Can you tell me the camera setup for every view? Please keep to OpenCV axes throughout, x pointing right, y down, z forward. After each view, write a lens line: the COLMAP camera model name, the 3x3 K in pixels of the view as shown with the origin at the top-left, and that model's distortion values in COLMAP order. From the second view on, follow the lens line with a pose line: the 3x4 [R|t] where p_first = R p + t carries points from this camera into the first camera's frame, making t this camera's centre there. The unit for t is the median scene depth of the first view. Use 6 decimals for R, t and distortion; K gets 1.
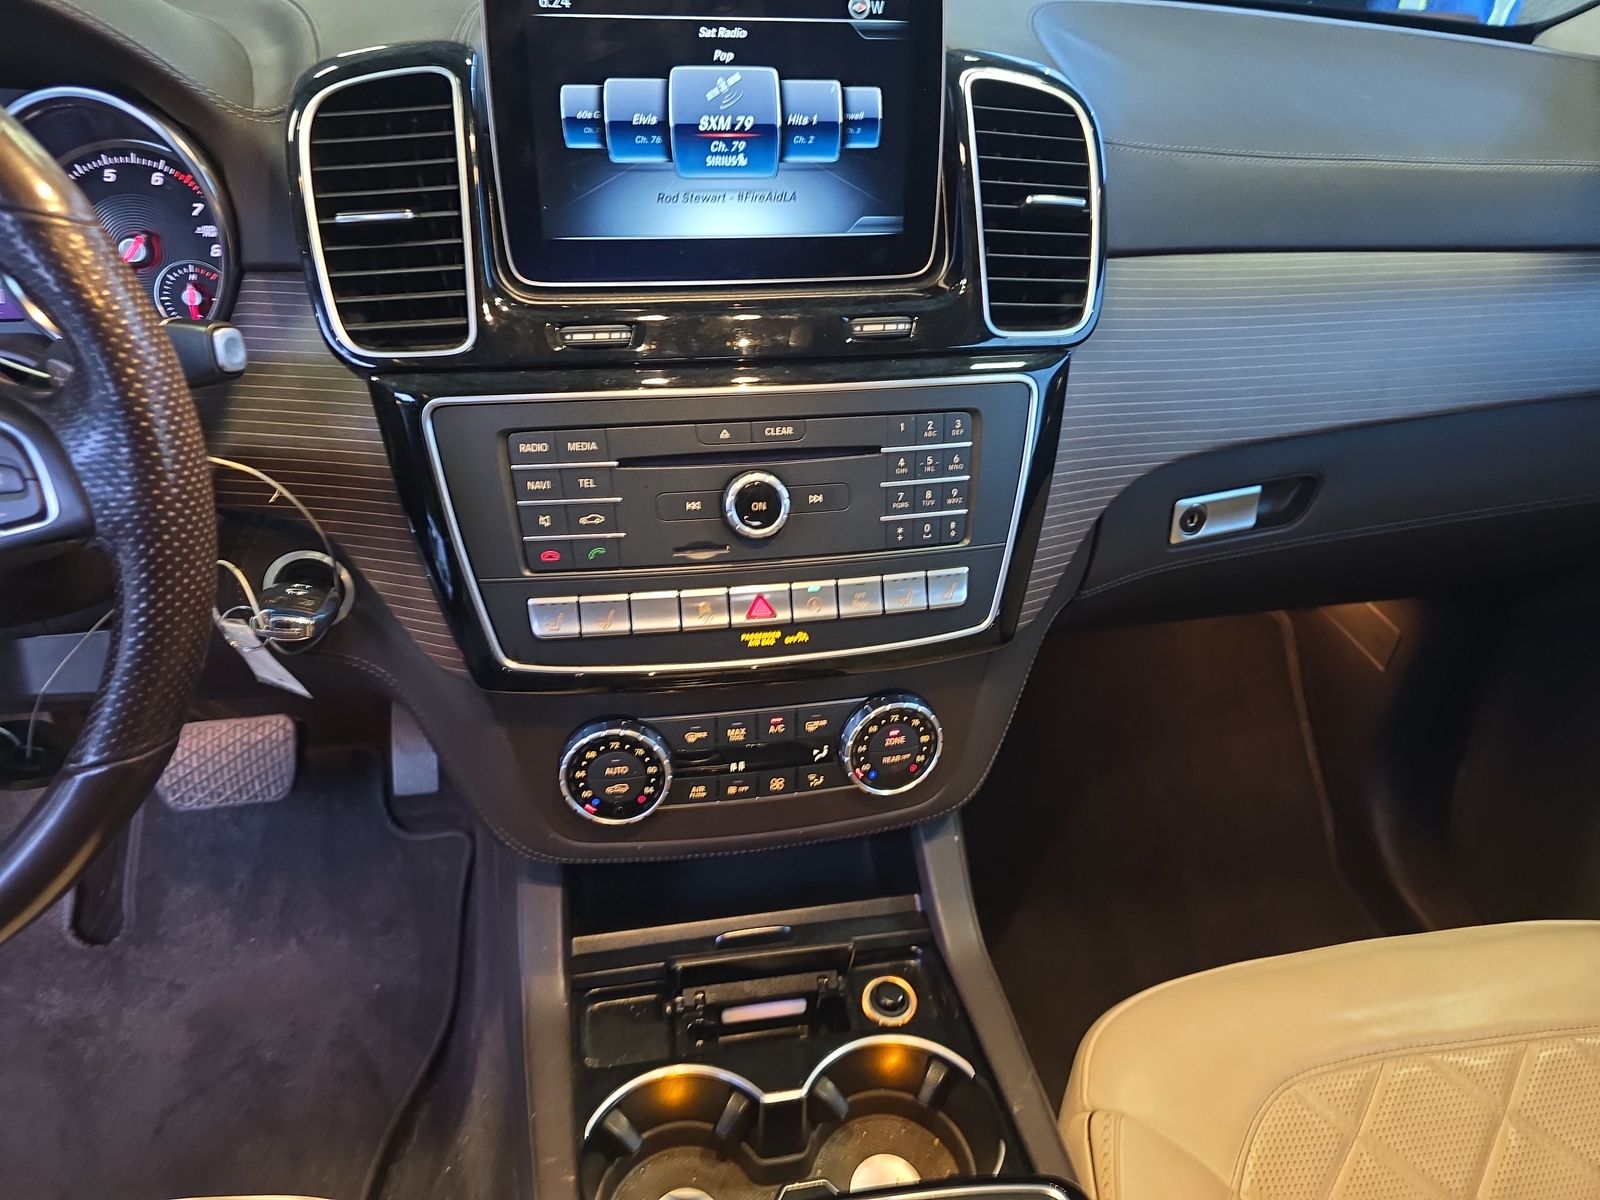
lens RADIAL K [[1077.0, 0, 795.2], [0, 1077.0, 599.7], [0, 0, 1]] dist [0.076048, -0.079675]
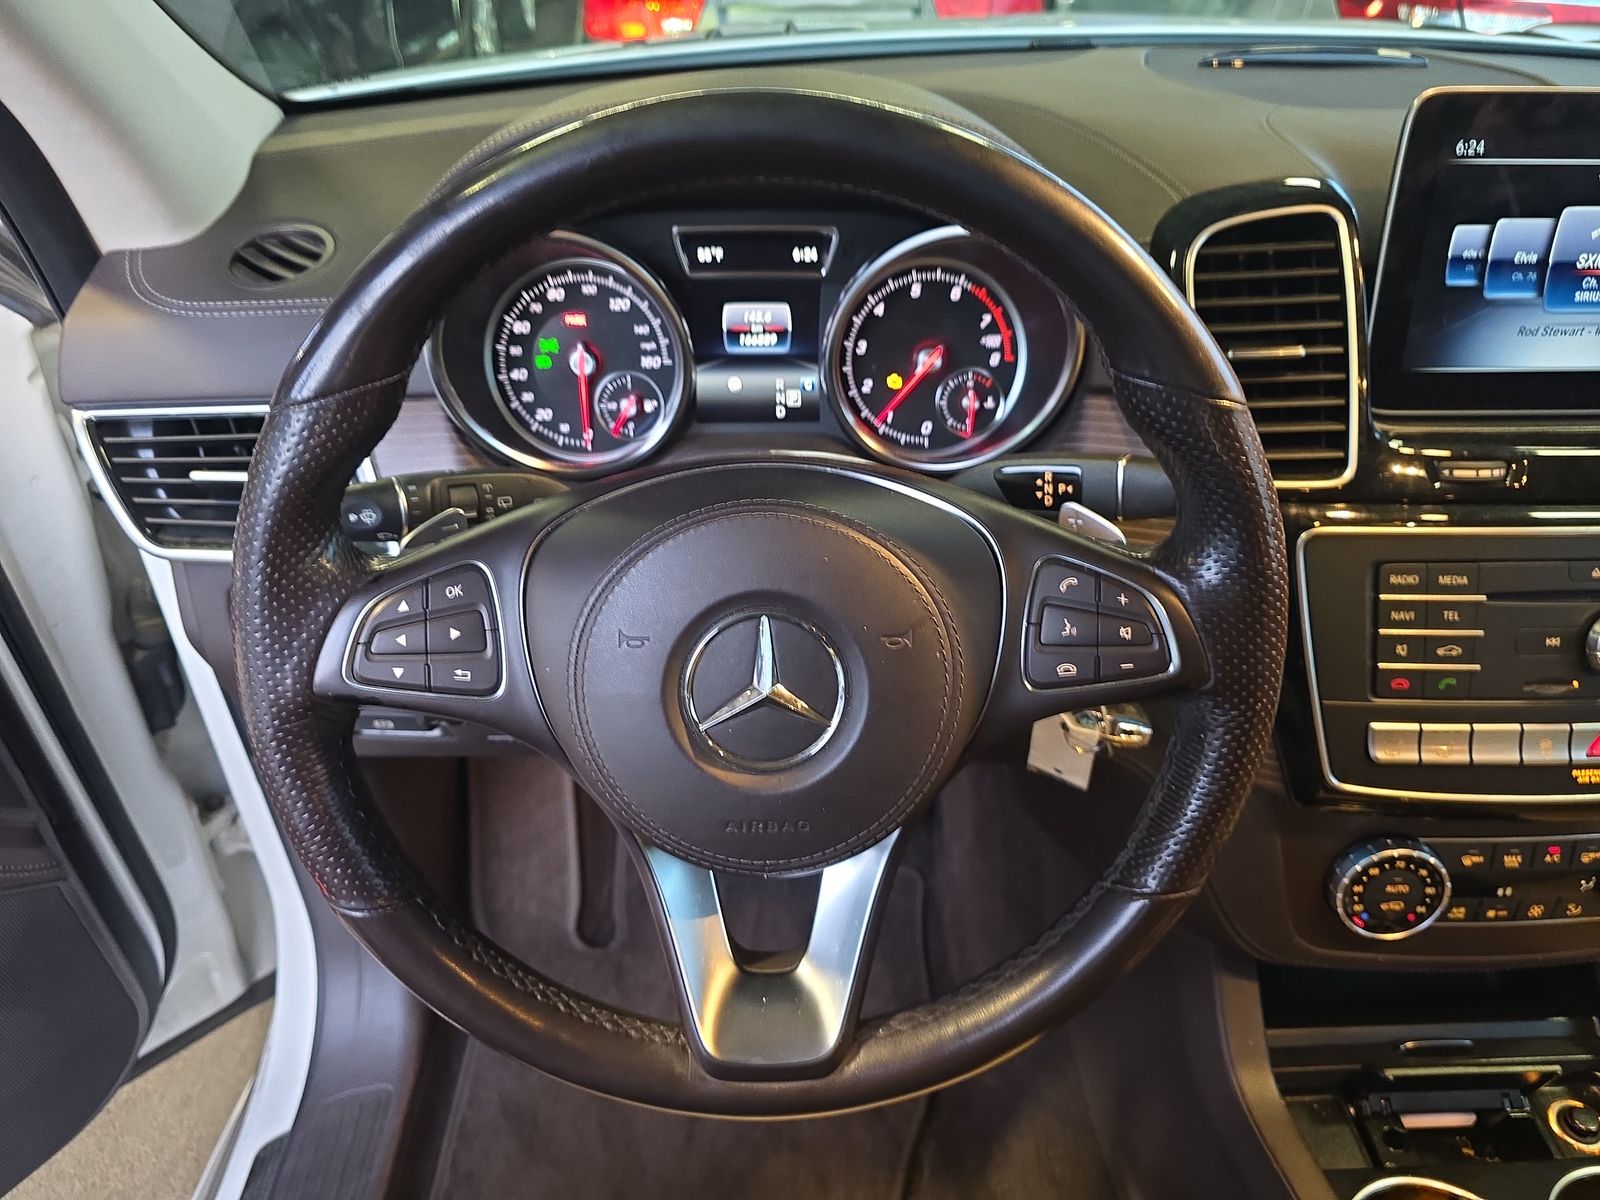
lens RADIAL K [[1080.2, 0, 800.0], [0, 1080.2, 600.0], [0, 0, 1]] dist [0.038759, -0.029999]
pose [[0.991834, 0.057614, -0.113782, -0.662183], [-0.057174, 0.998339, 0.007136, -0.092341], [0.114004, -0.000572, 0.993480, -0.078848]]
